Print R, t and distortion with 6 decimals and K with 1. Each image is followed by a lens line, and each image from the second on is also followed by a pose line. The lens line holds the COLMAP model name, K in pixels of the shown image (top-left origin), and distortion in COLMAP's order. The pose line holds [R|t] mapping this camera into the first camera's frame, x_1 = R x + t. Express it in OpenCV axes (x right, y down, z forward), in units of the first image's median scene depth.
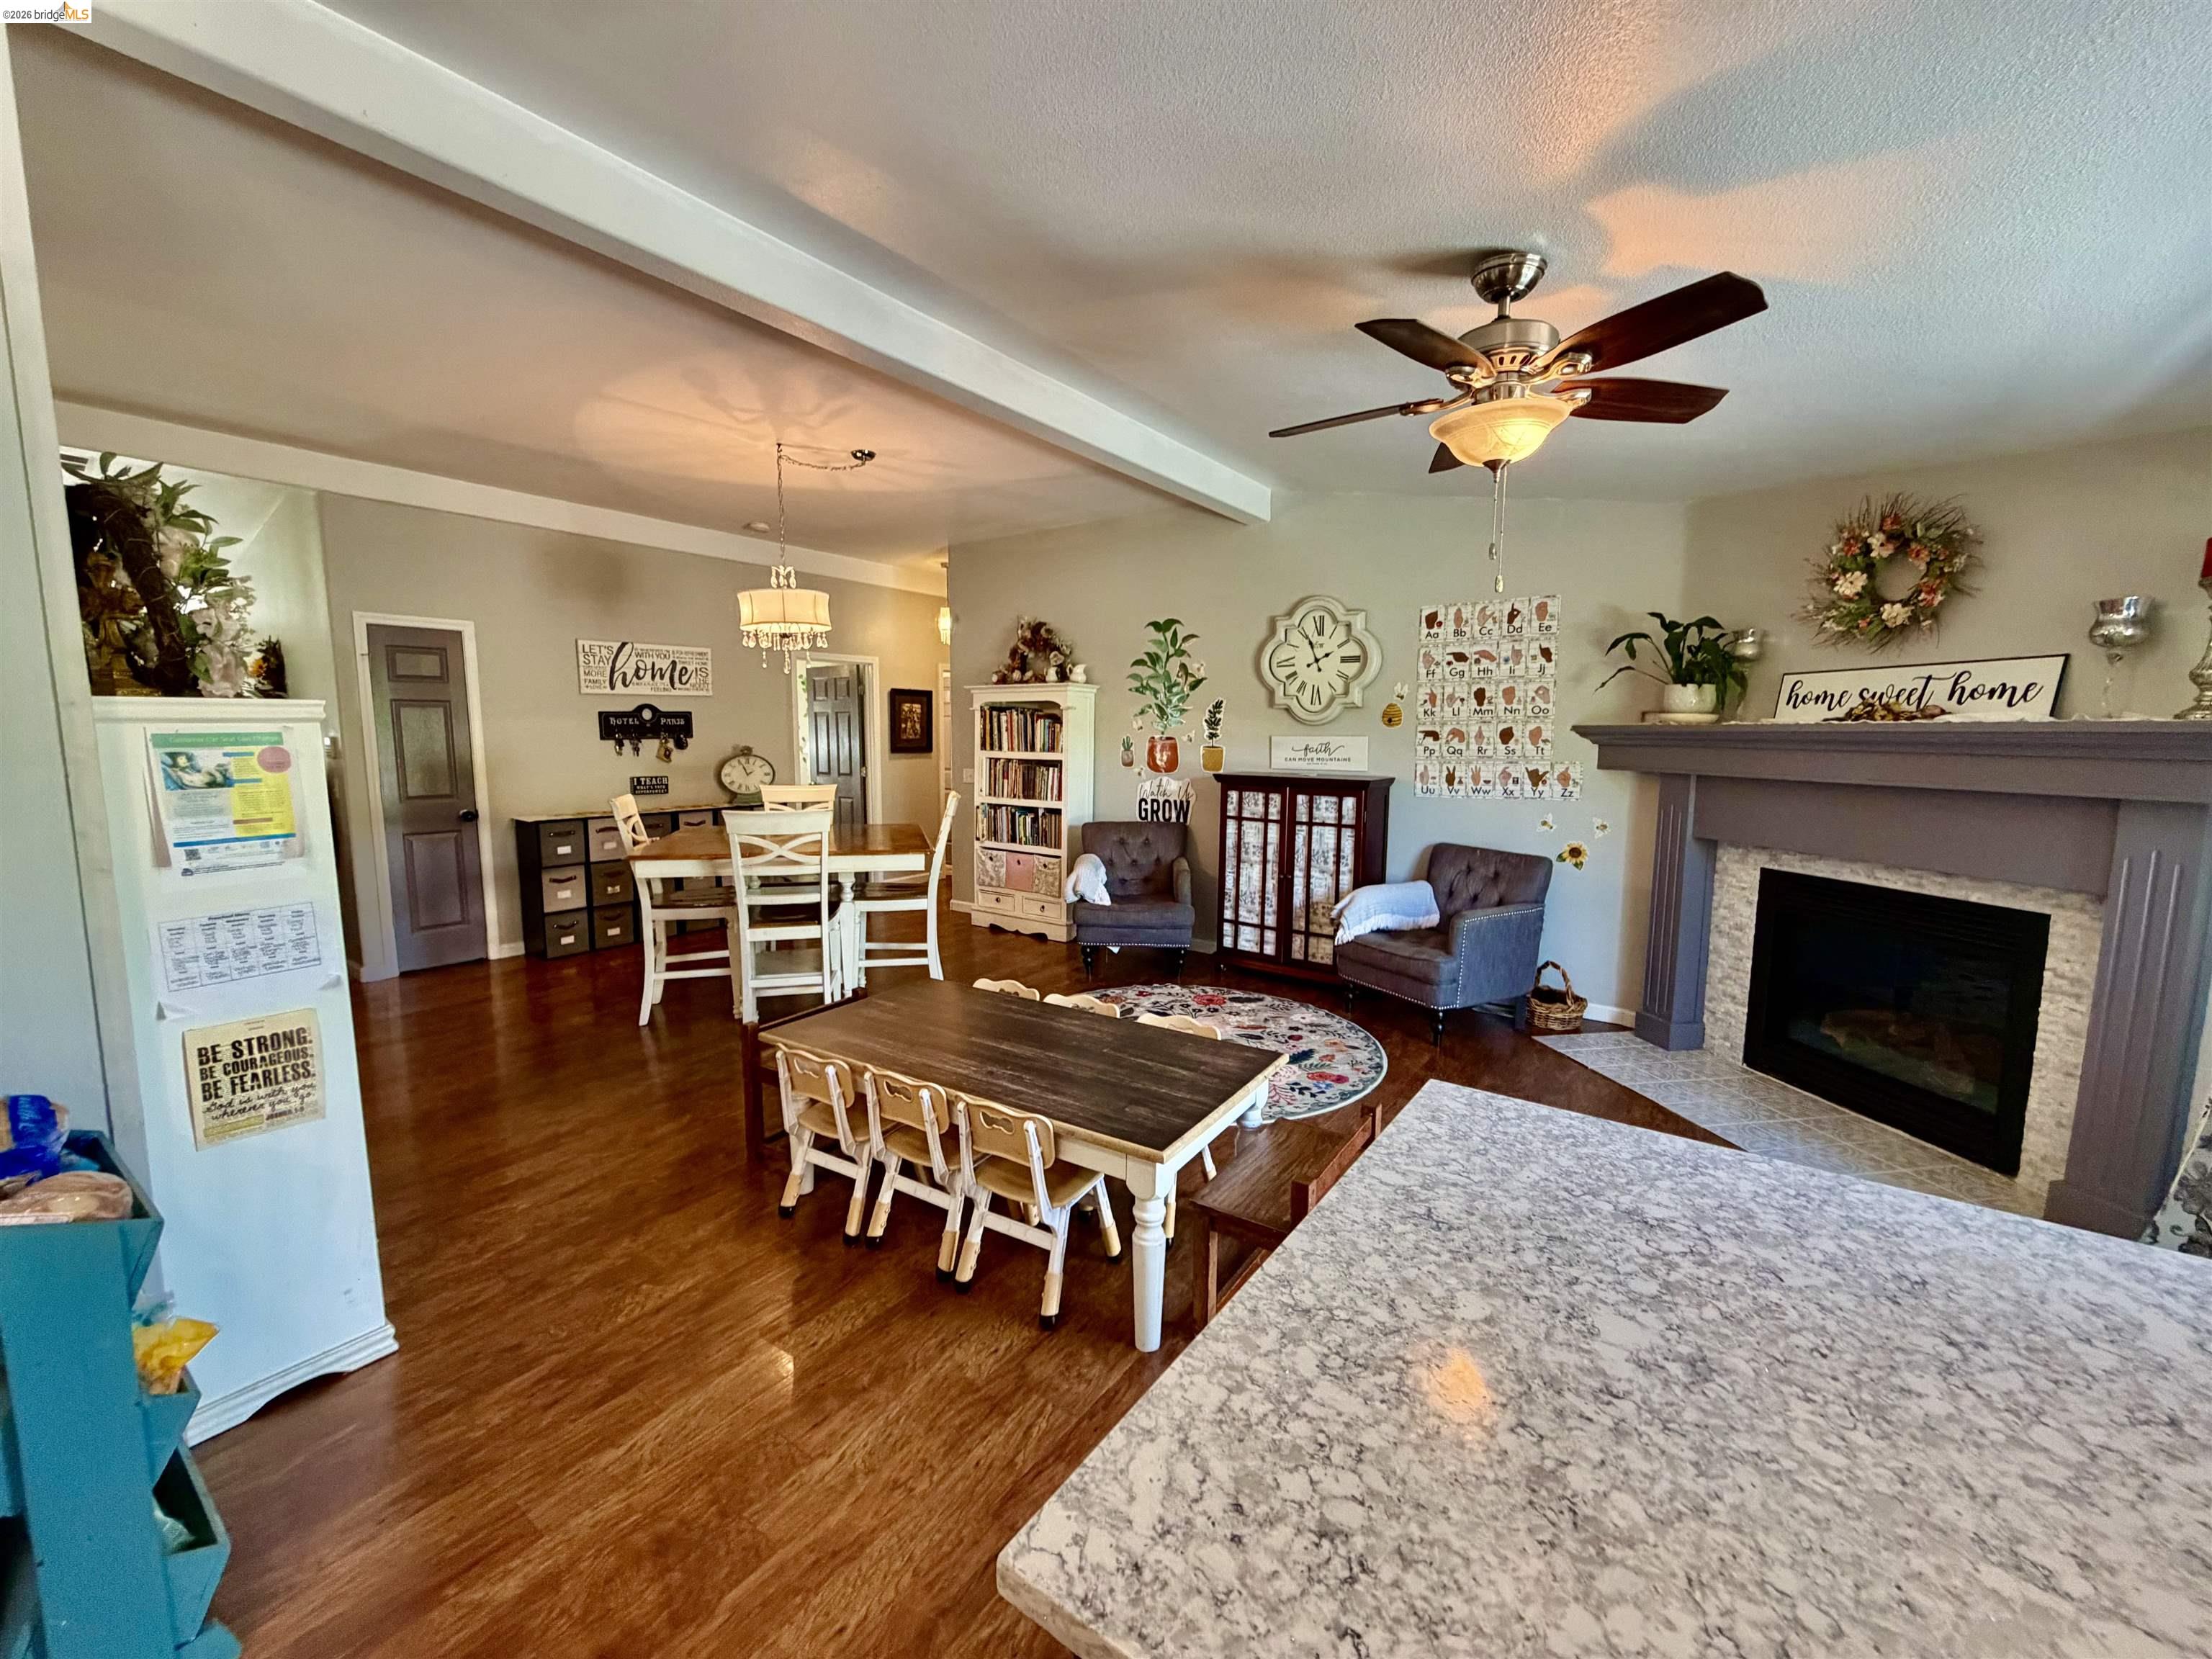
lens RADIAL K [[881.9, 0, 1097.0], [0, 881.9, 833.9], [0, 0, 1]] dist [-0.000428, 0.000261]
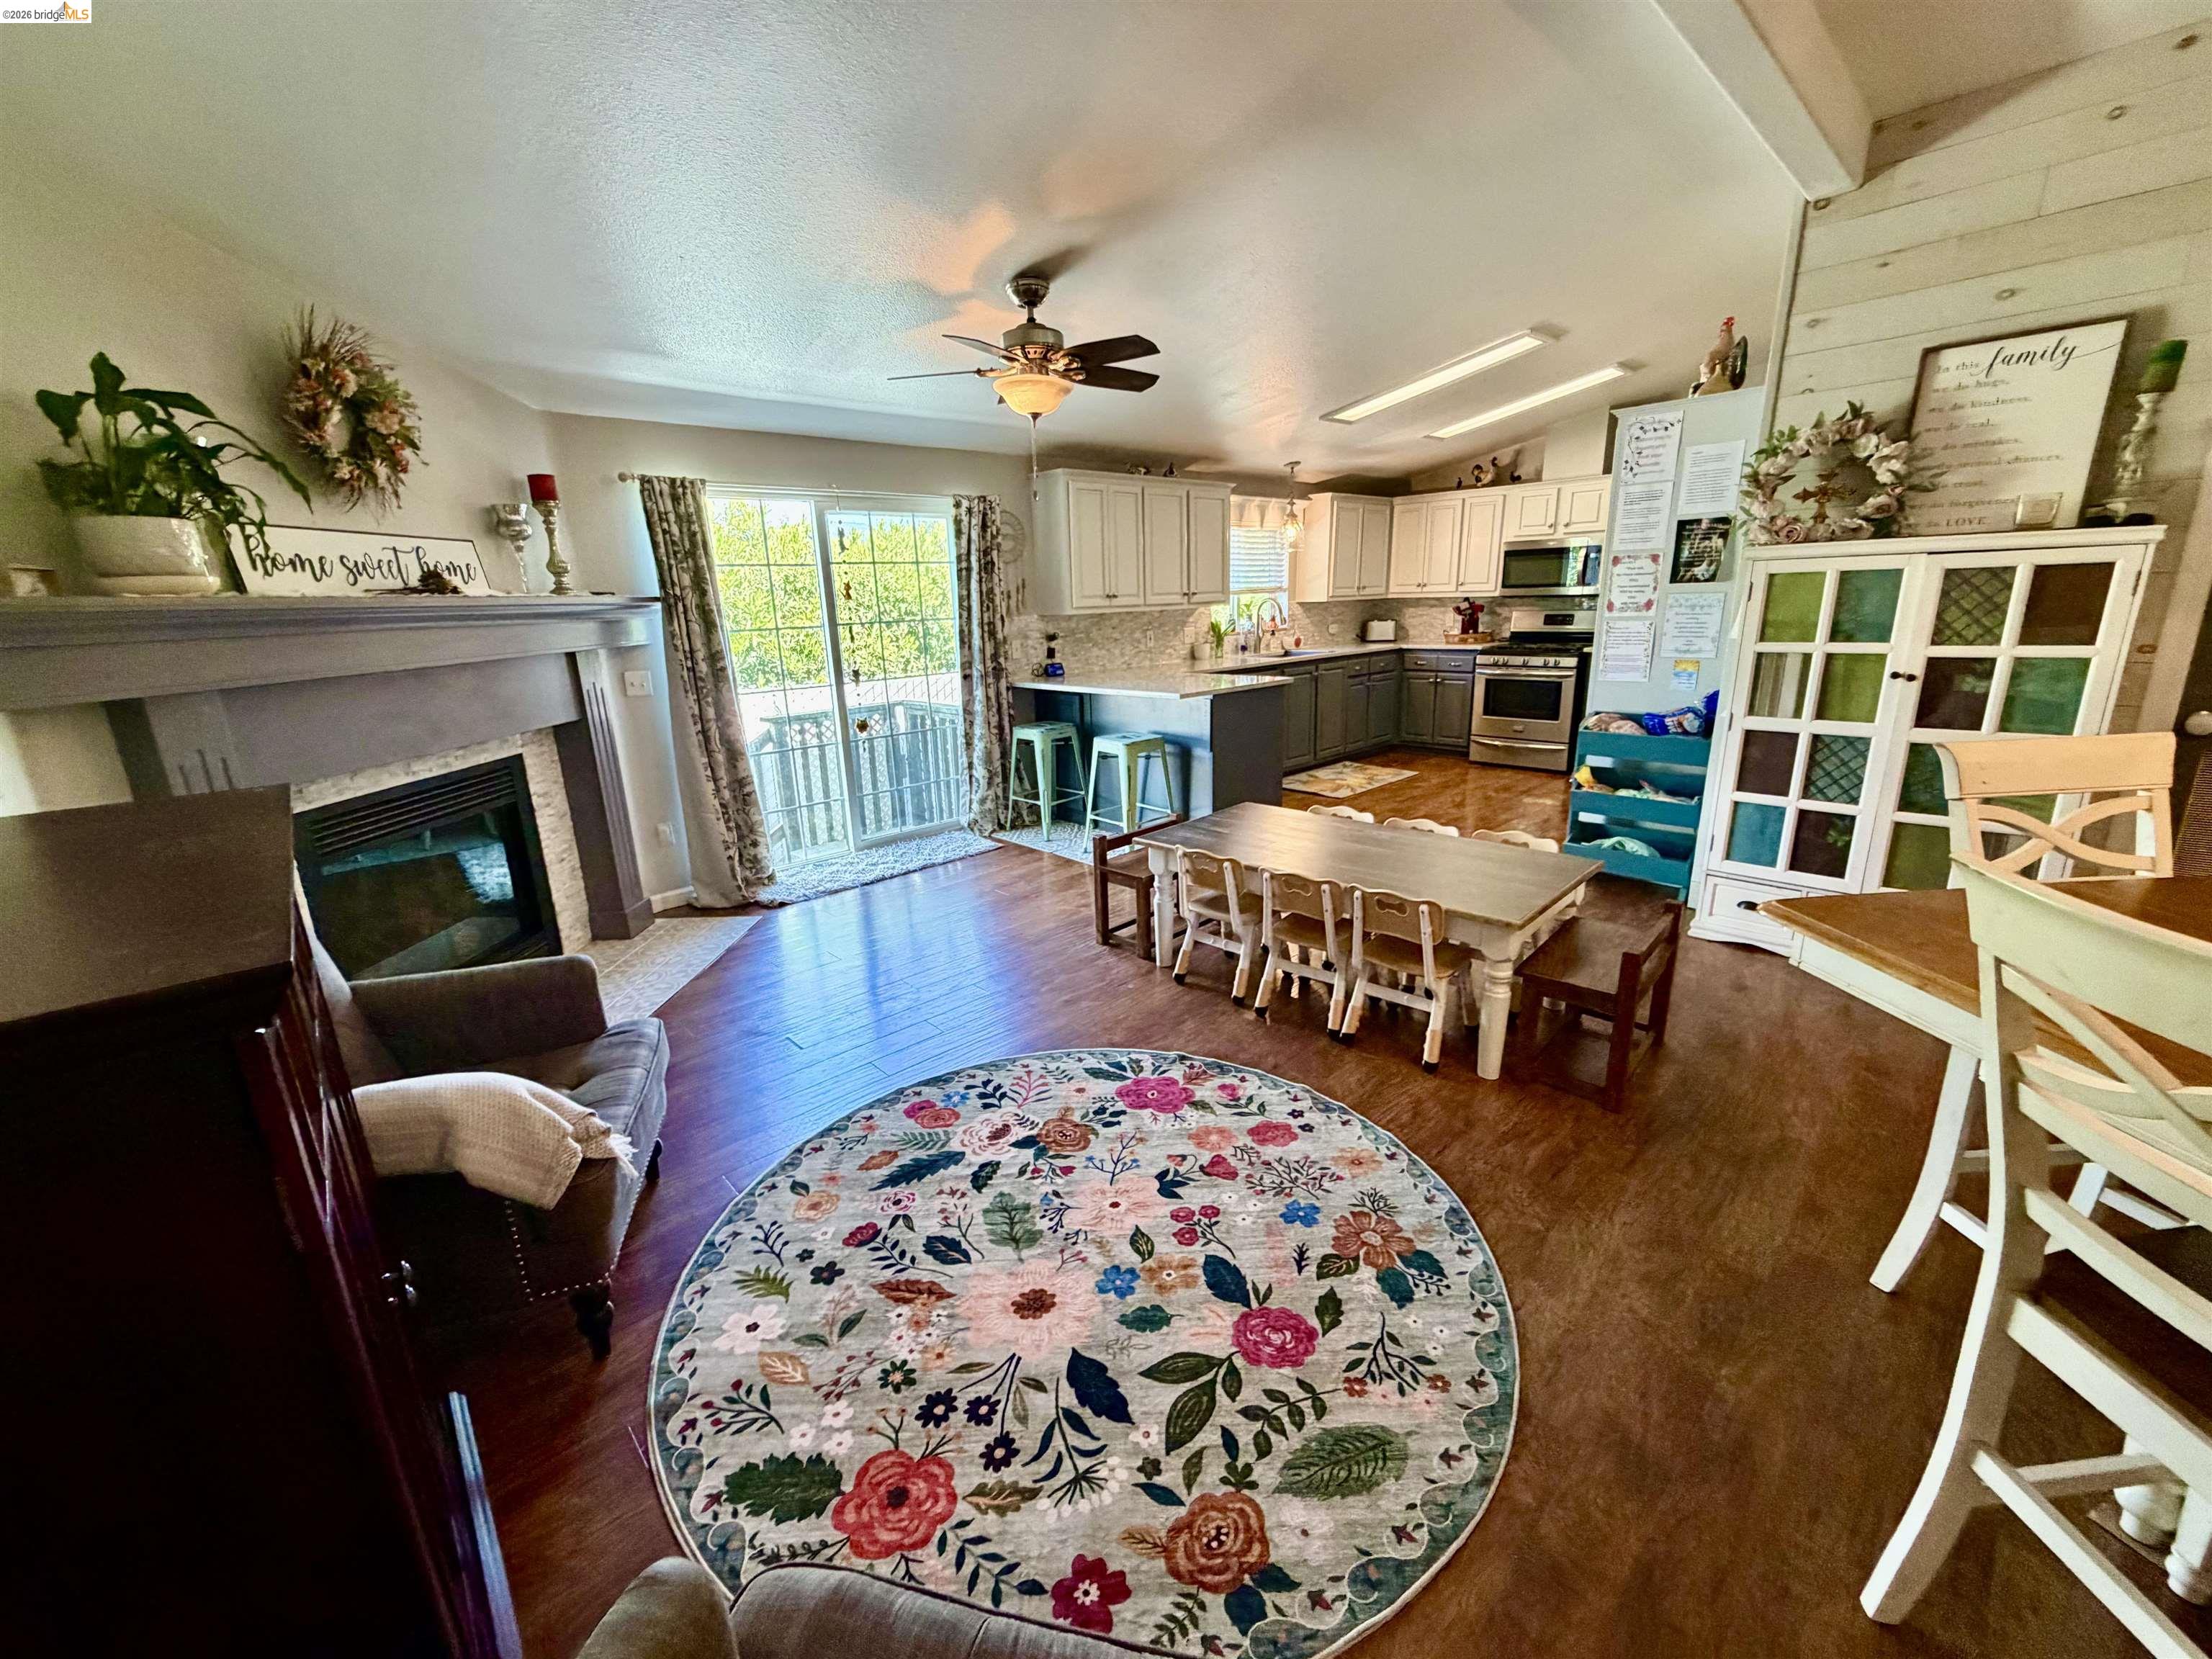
lens RADIAL K [[881.9, 0, 1097.1], [0, 881.9, 835.1], [0, 0, 1]] dist [-0.000428, 0.000261]
pose [[-0.980530, -0.022732, 0.195048, 0.006650], [0.052317, 0.927135, 0.371058, -0.126311], [-0.189271, 0.374038, -0.907894, 1.133014]]
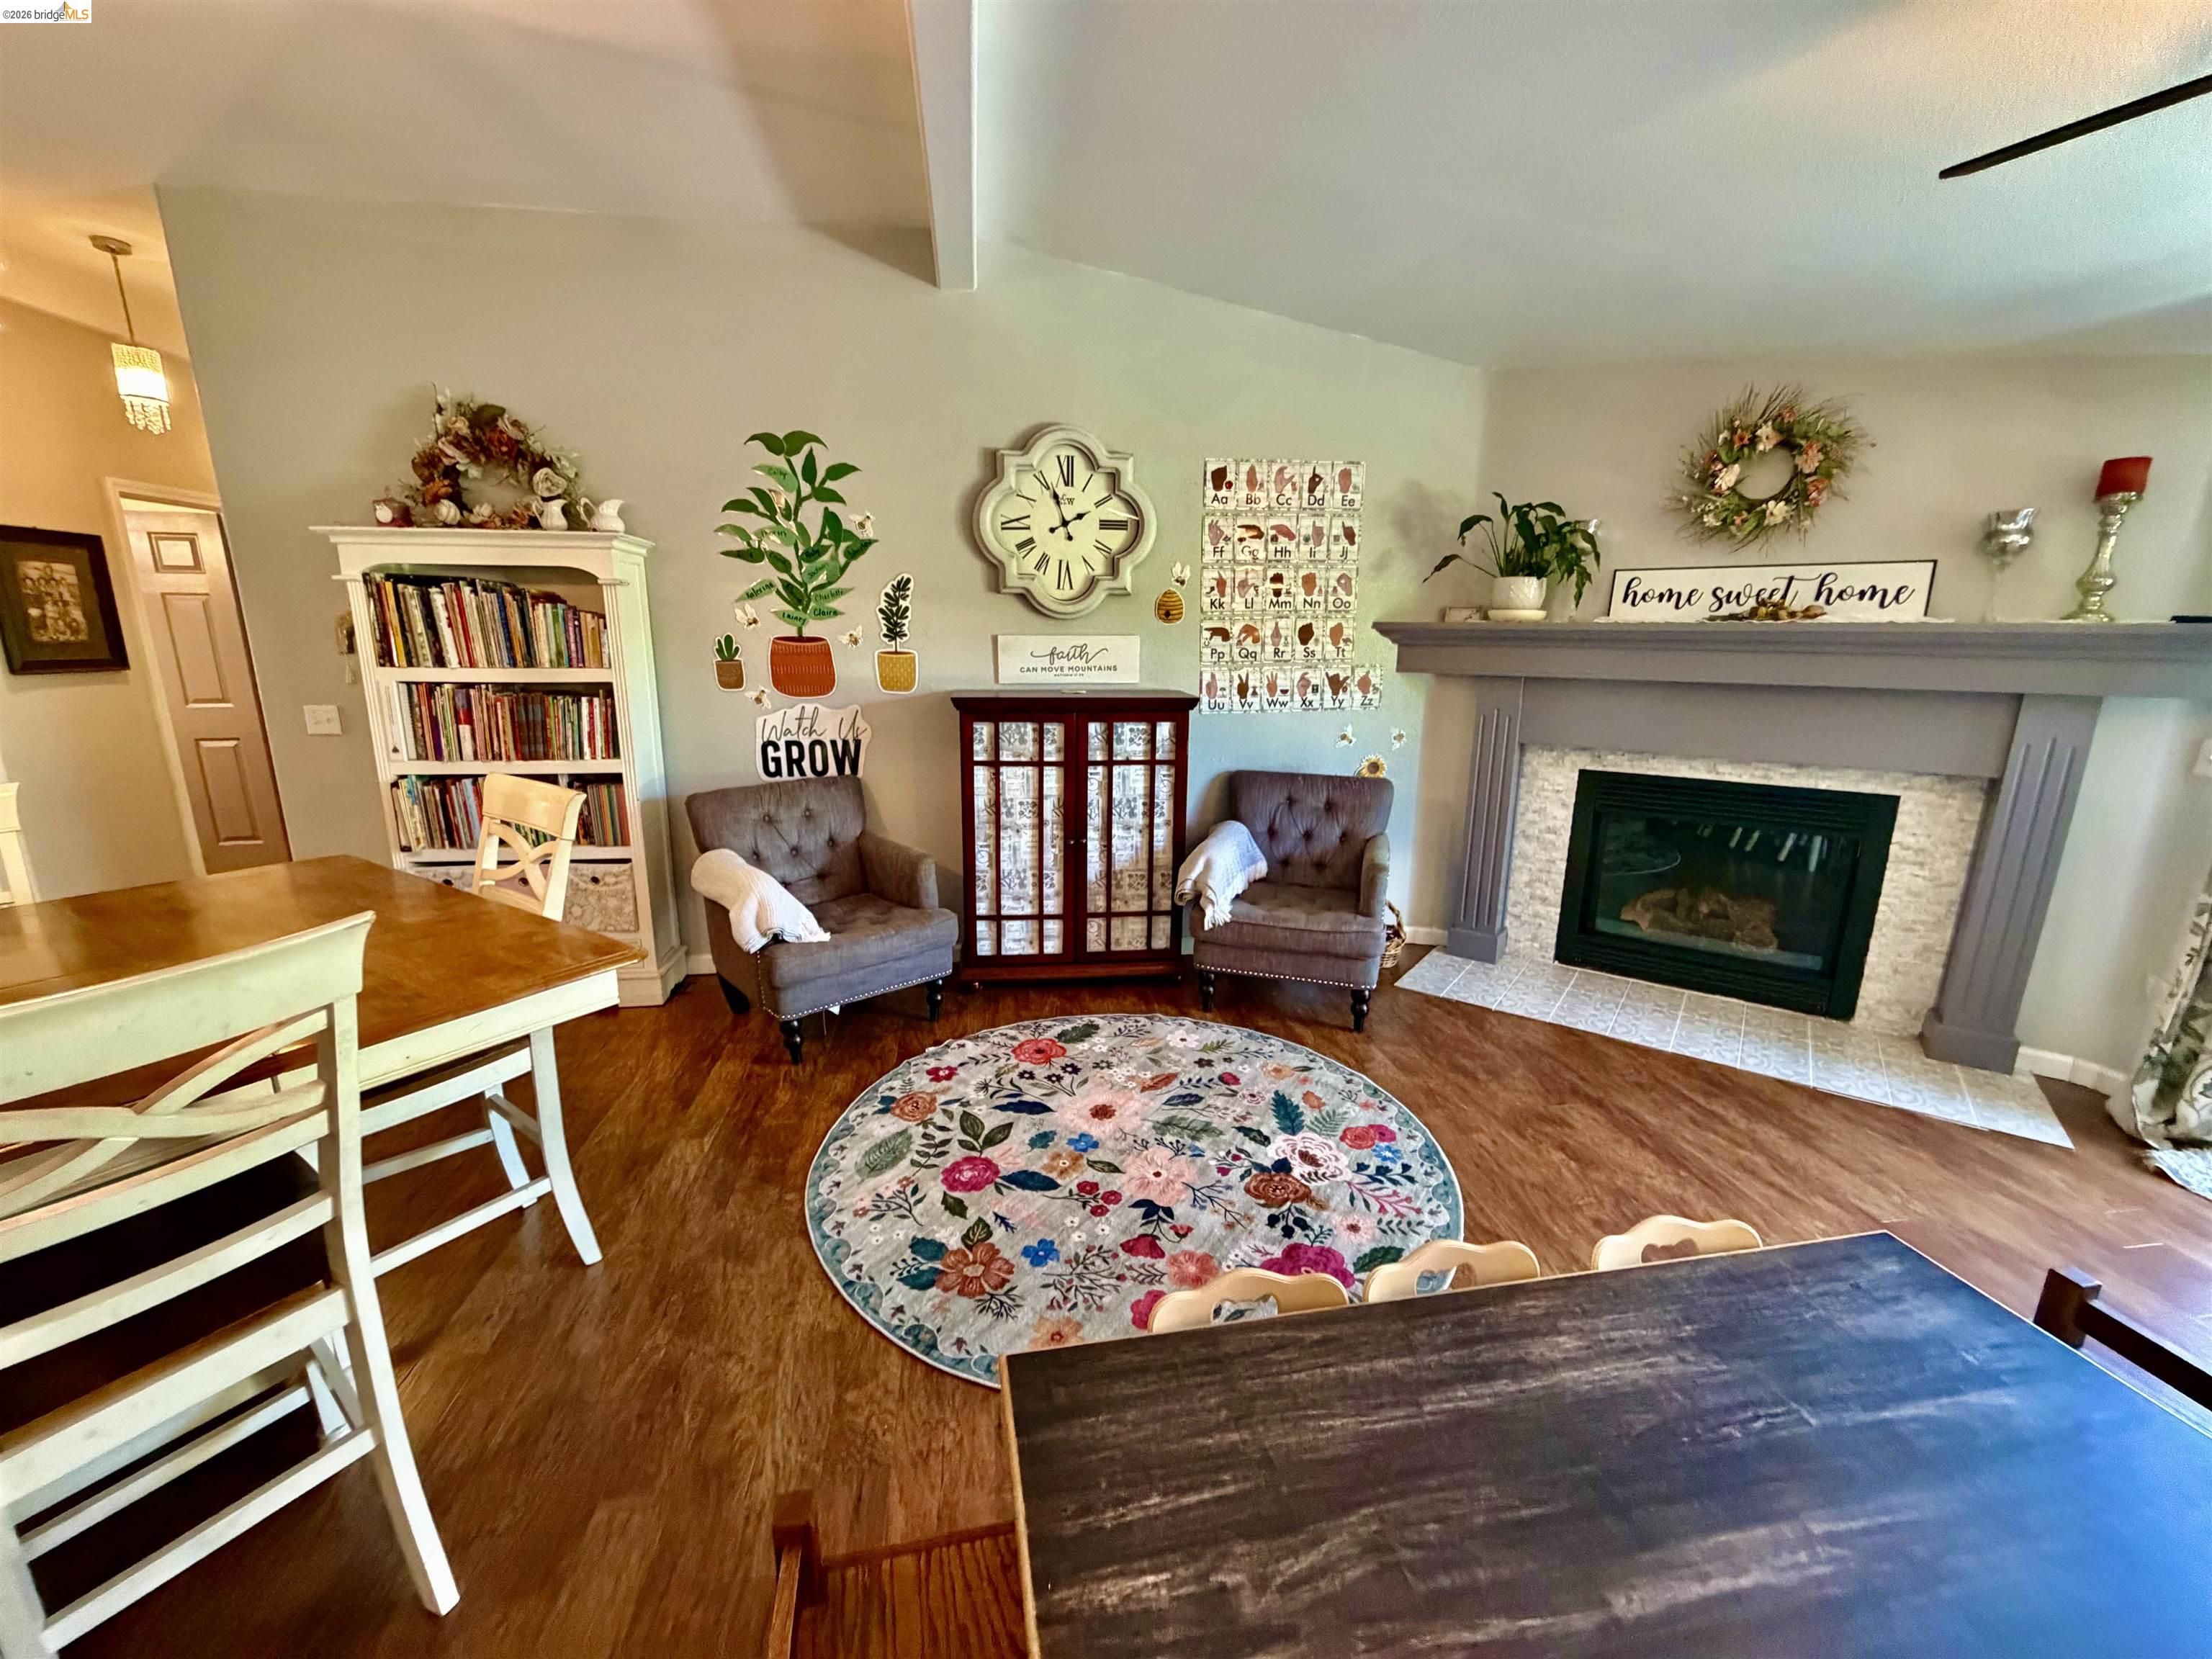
lens RADIAL K [[881.9, 0, 1097.4], [0, 881.9, 834.9], [0, 0, 1]] dist [-0.000428, 0.000261]
pose [[0.721400, -0.157184, 0.674445, -0.244639], [0.077241, 0.986087, 0.147196, -0.058526], [-0.688198, -0.054092, 0.723504, 0.490810]]
